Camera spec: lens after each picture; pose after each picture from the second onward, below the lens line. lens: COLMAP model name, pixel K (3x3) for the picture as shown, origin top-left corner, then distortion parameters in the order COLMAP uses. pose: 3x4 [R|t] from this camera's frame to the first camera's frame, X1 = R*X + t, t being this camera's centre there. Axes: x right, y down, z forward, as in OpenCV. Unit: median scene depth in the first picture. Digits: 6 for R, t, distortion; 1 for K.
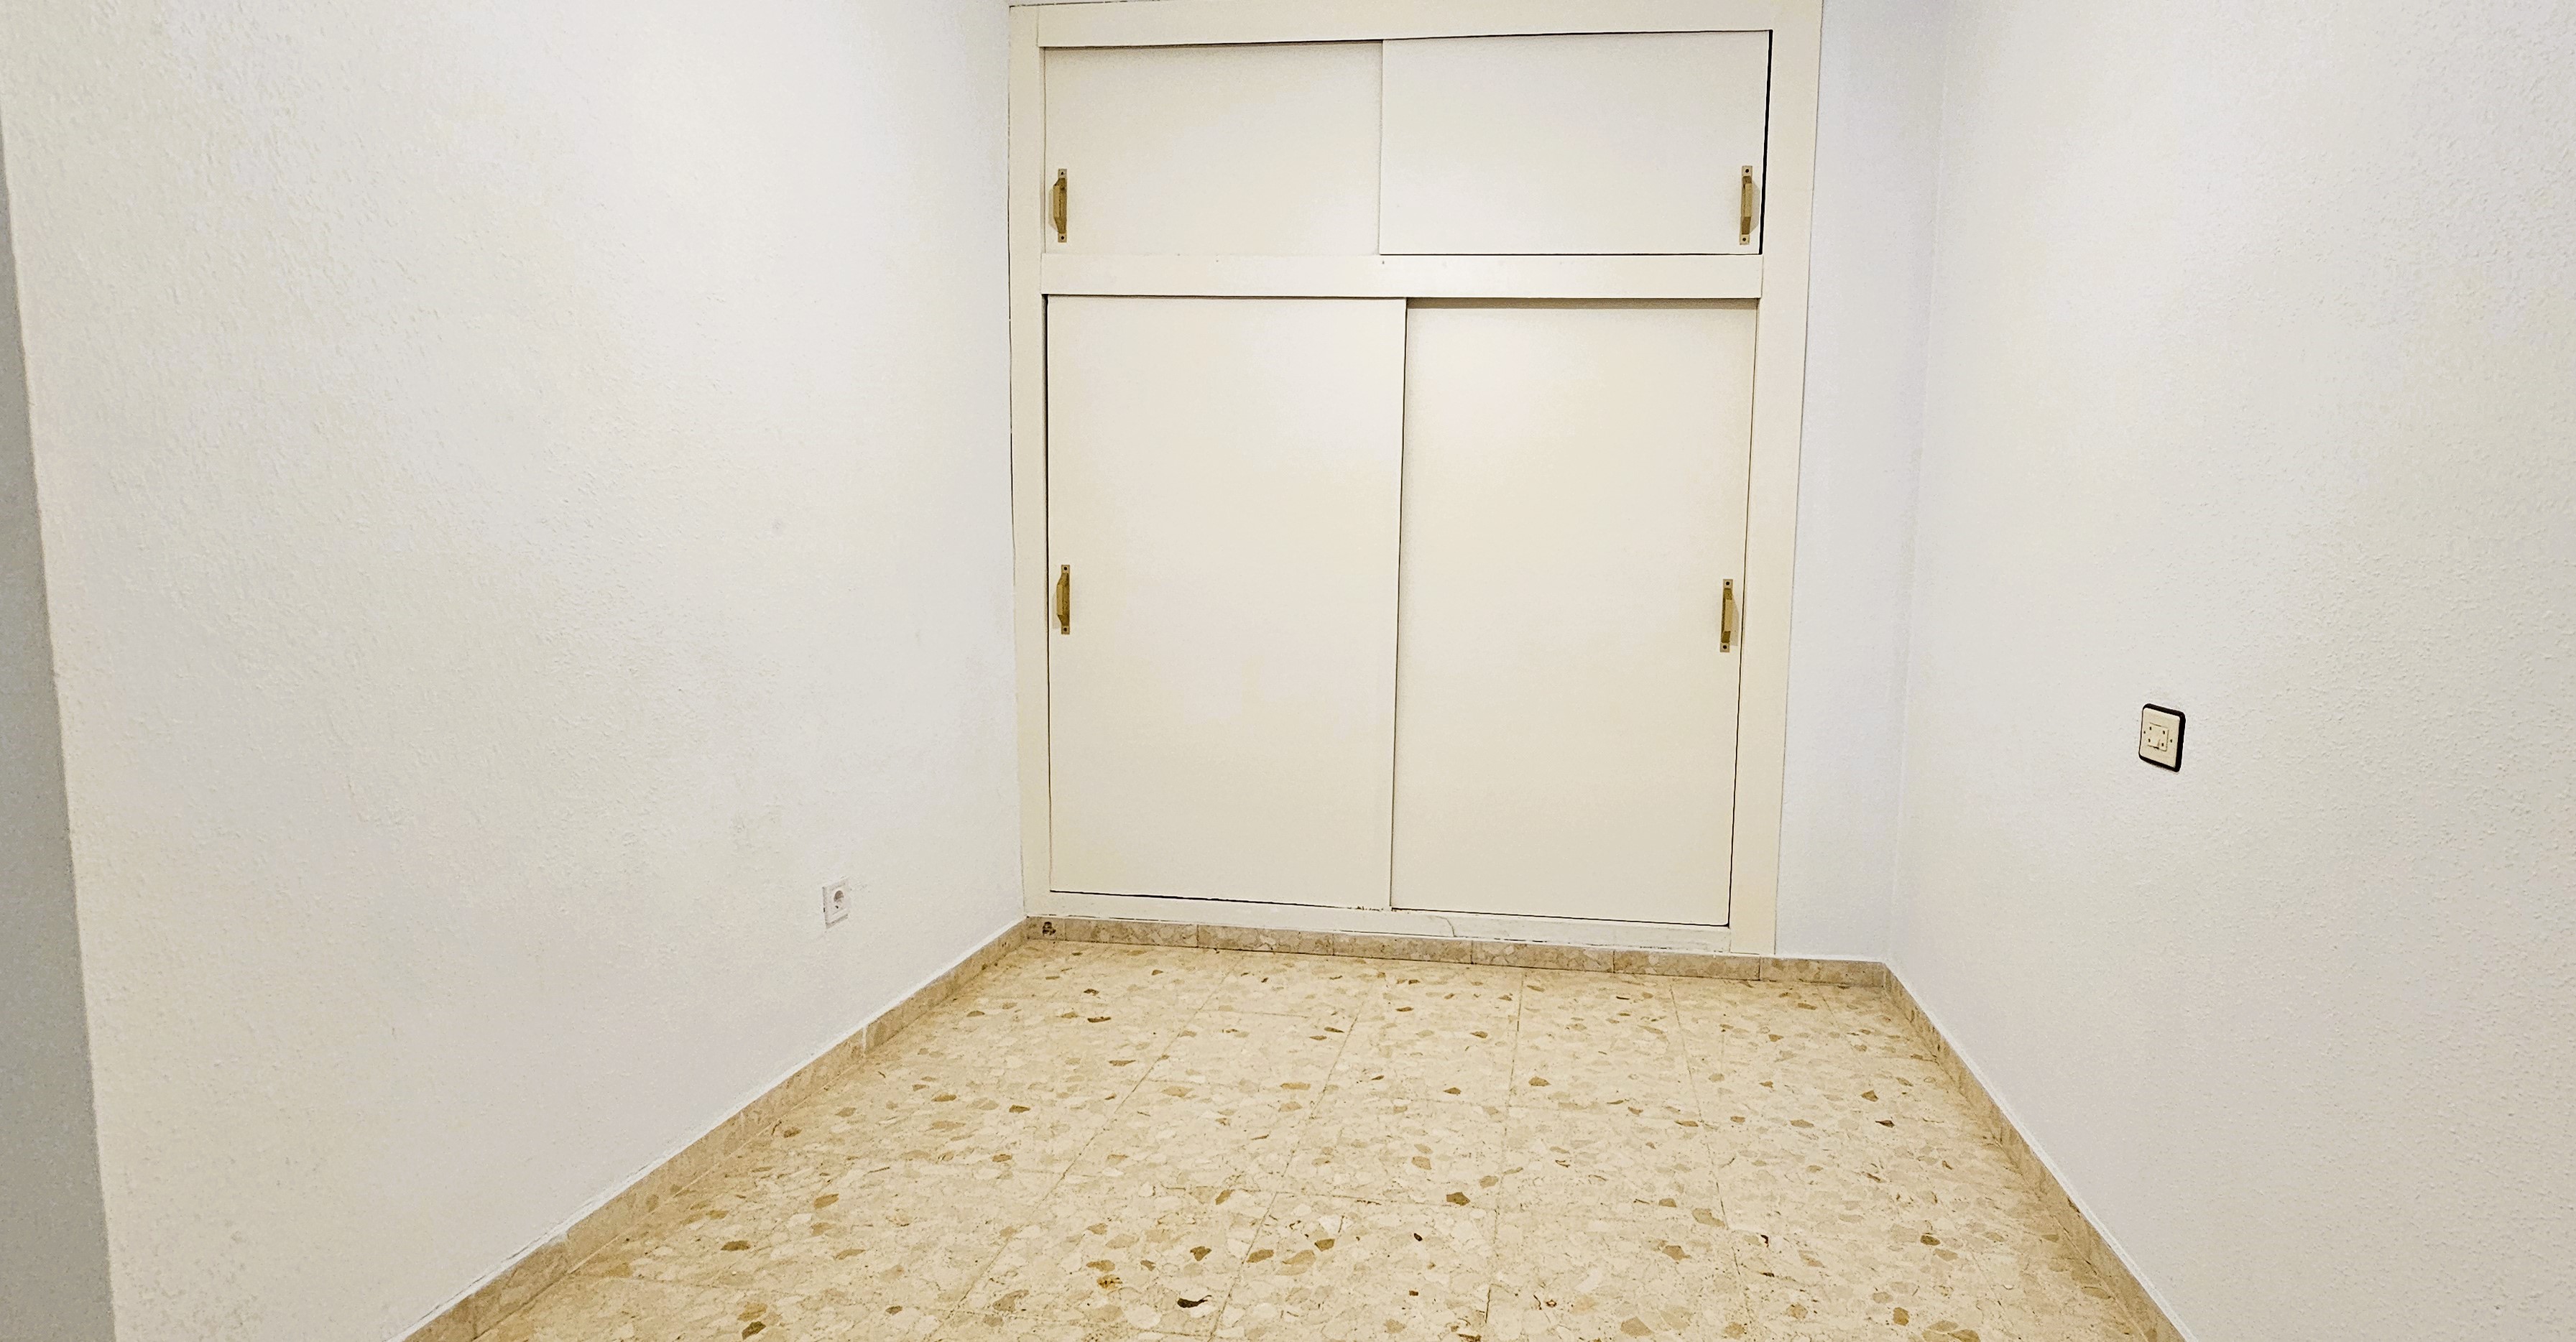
lens RADIAL K [[1155.8, 0, 1289.3], [0, 1155.8, 664.1], [0, 0, 1]] dist [-0.003639, -0.000099]
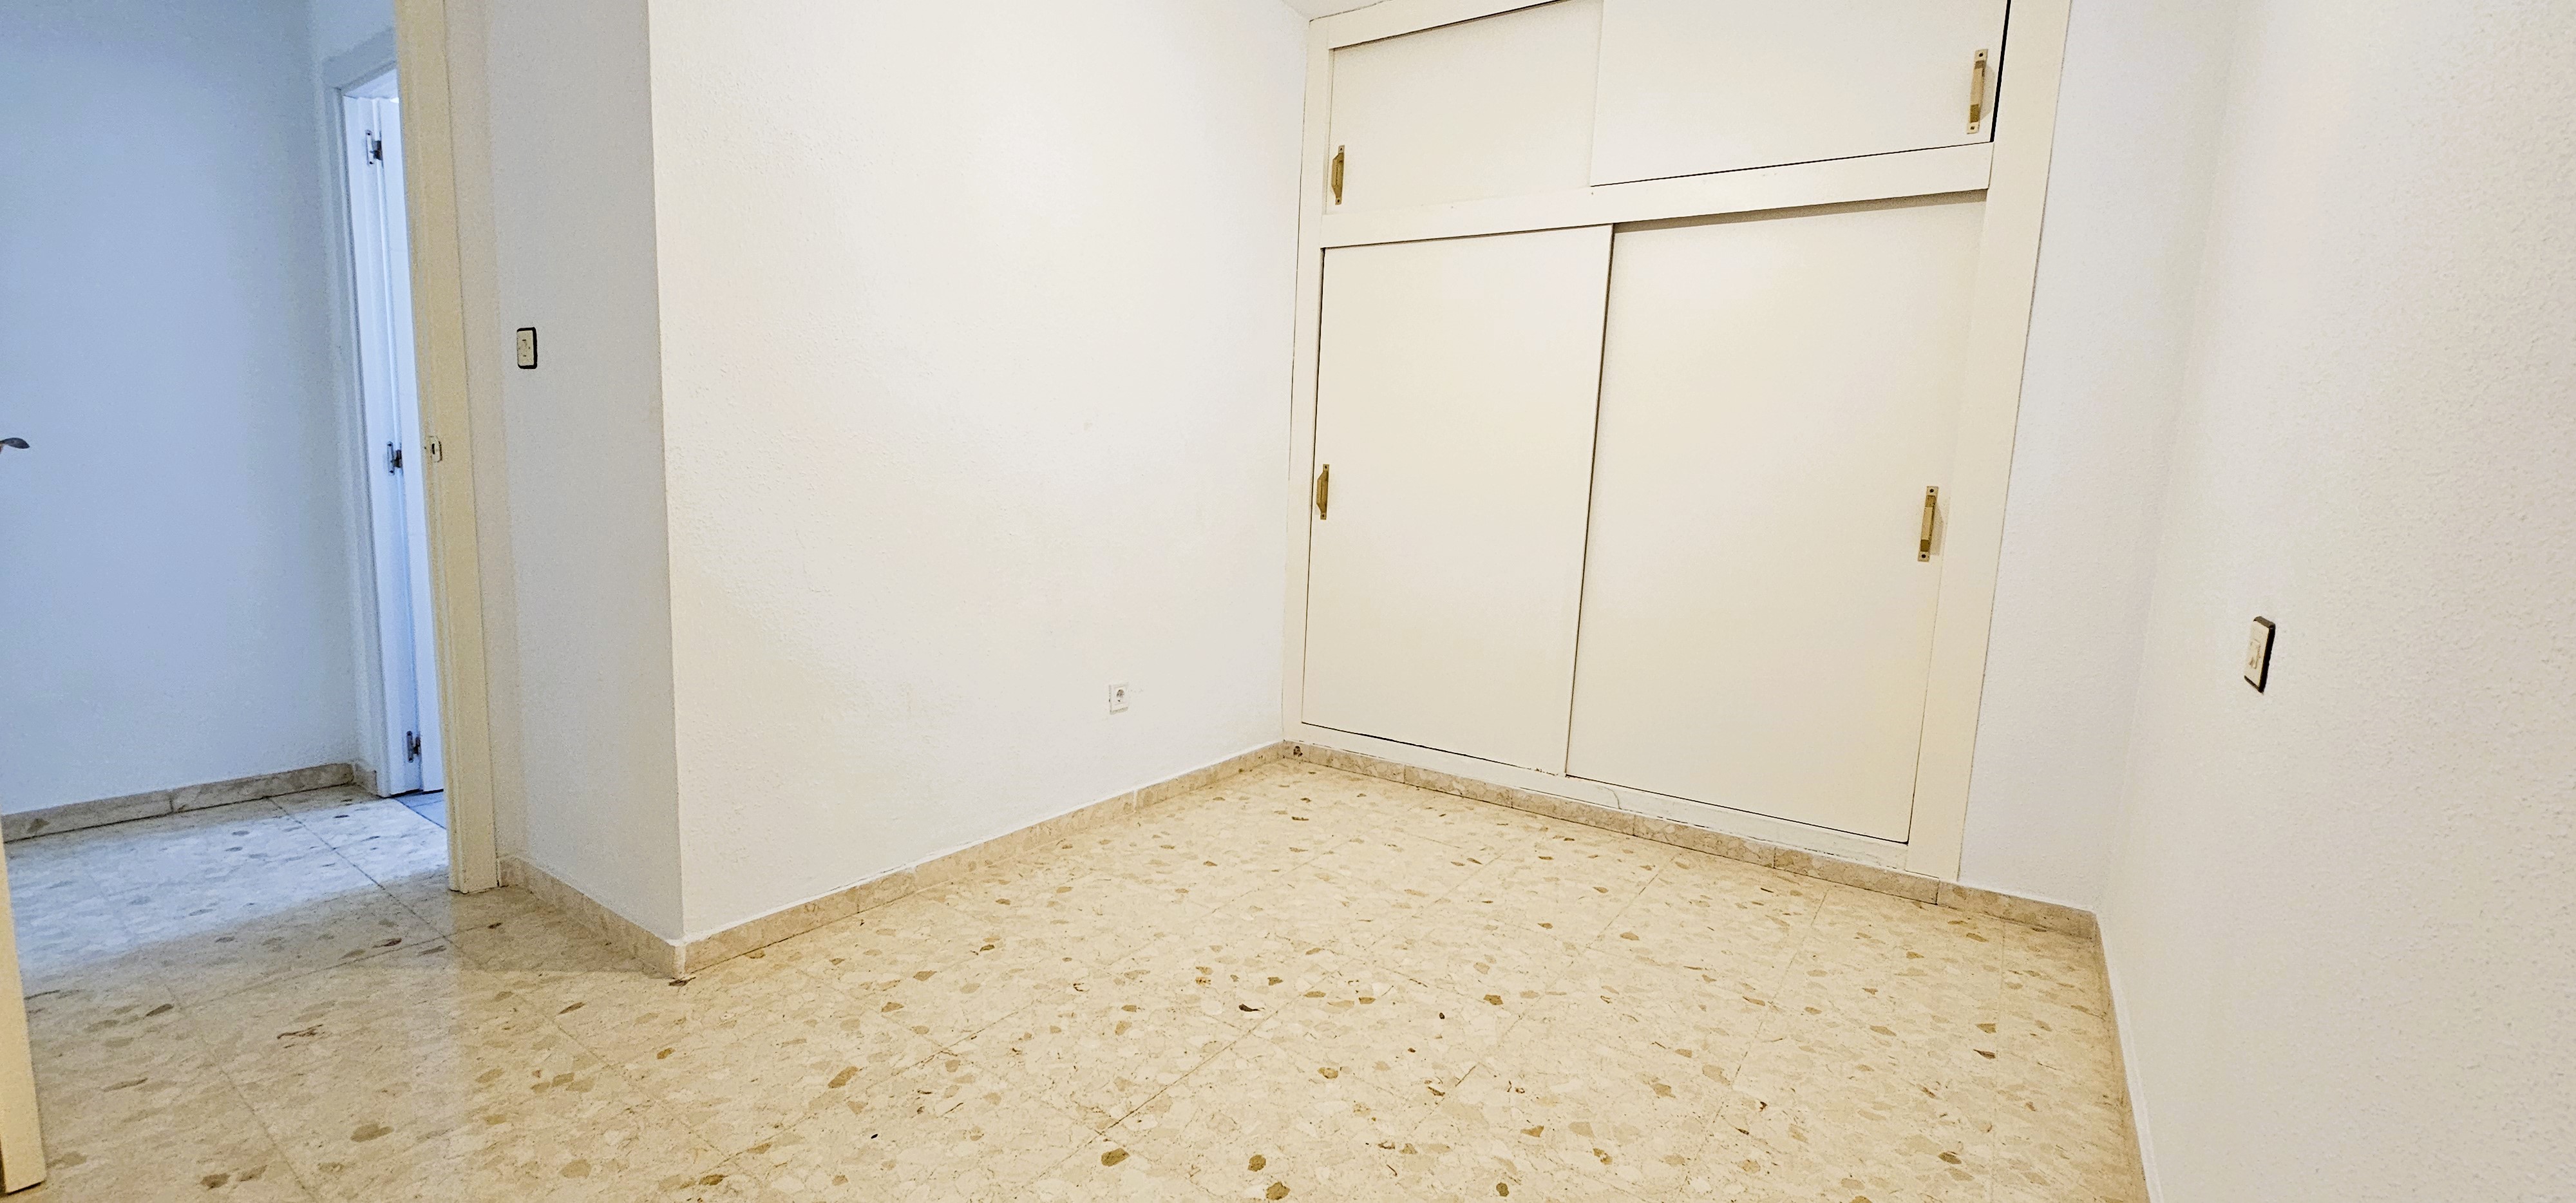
lens RADIAL K [[1047.7, 0, 1283.0], [0, 1047.7, 608.3], [0, 0, 1]] dist [-0.004580, -0.000106]
pose [[0.880507, 0.077210, -0.467704, 0.356137], [-0.069784, 0.997009, 0.033213, 0.041464], [0.468869, 0.003394, 0.883261, -0.028598]]
